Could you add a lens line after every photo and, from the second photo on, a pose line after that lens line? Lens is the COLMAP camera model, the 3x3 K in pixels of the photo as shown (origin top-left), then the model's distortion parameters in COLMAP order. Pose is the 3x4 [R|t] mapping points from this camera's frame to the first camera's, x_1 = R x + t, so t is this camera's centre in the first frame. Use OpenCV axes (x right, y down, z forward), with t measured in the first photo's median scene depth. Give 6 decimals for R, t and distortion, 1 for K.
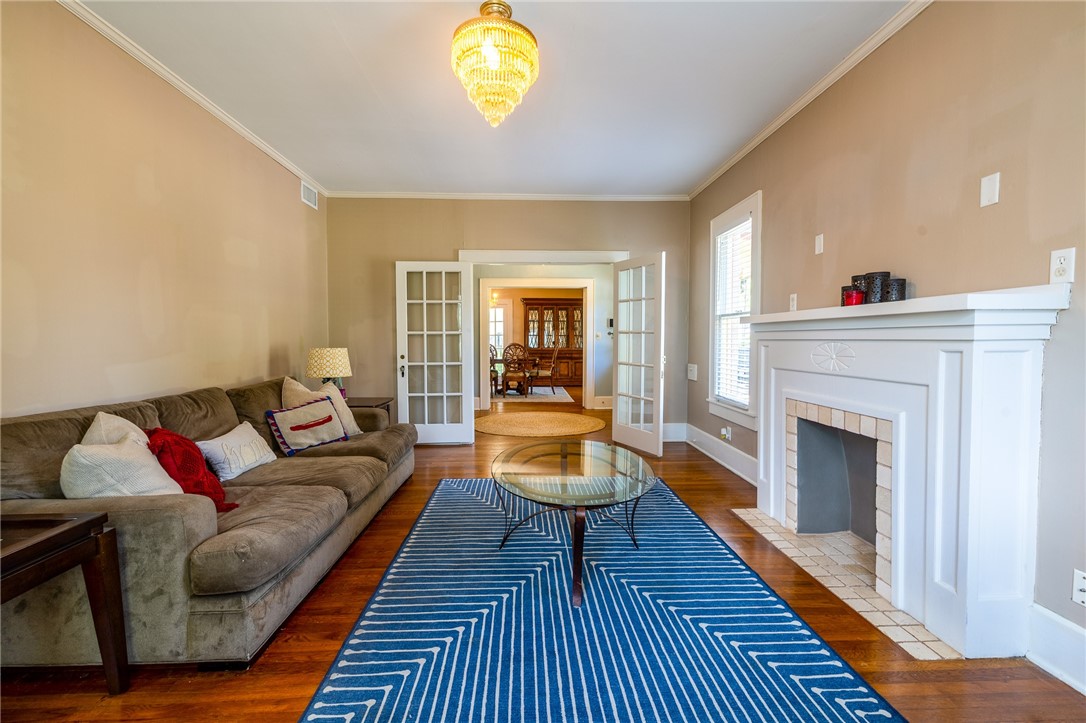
lens RADIAL K [[469.0, 0, 542.6], [0, 469.0, 359.0], [0, 0, 1]] dist [0.002153, -0.000932]
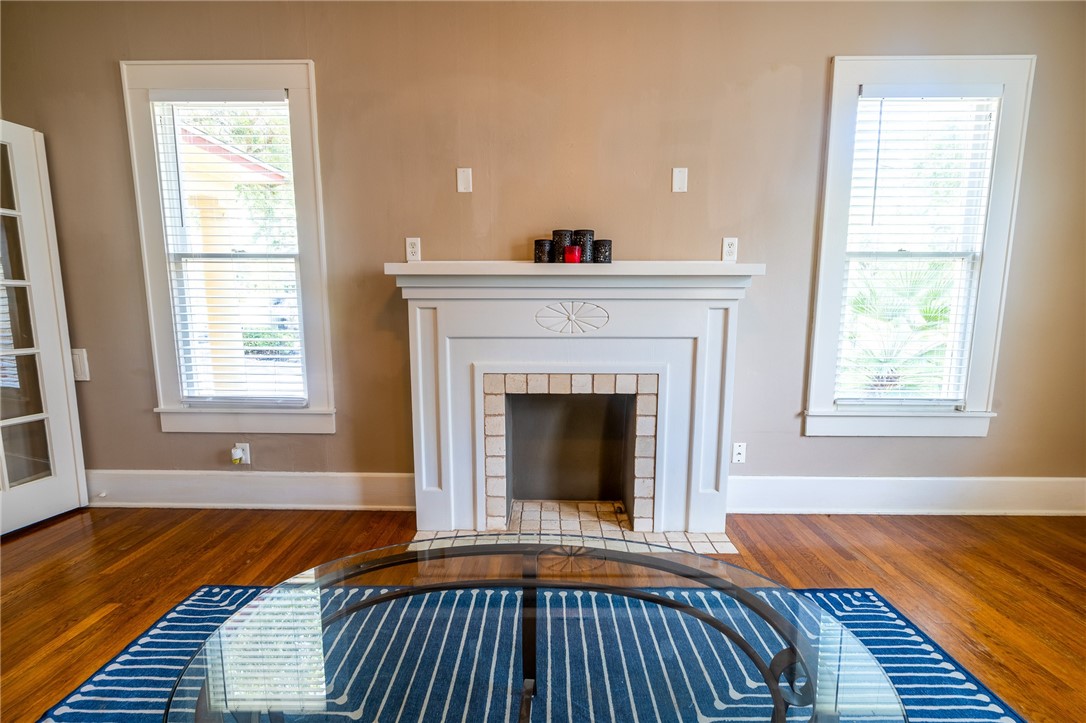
lens RADIAL K [[469.0, 0, 541.8], [0, 469.0, 355.2], [0, 0, 1]] dist [0.002153, -0.000932]
pose [[0.059682, -0.127251, 0.990073, -0.265243], [0.041230, 0.991309, 0.124924, -0.044778], [-0.997366, 0.033365, 0.064410, 0.901867]]
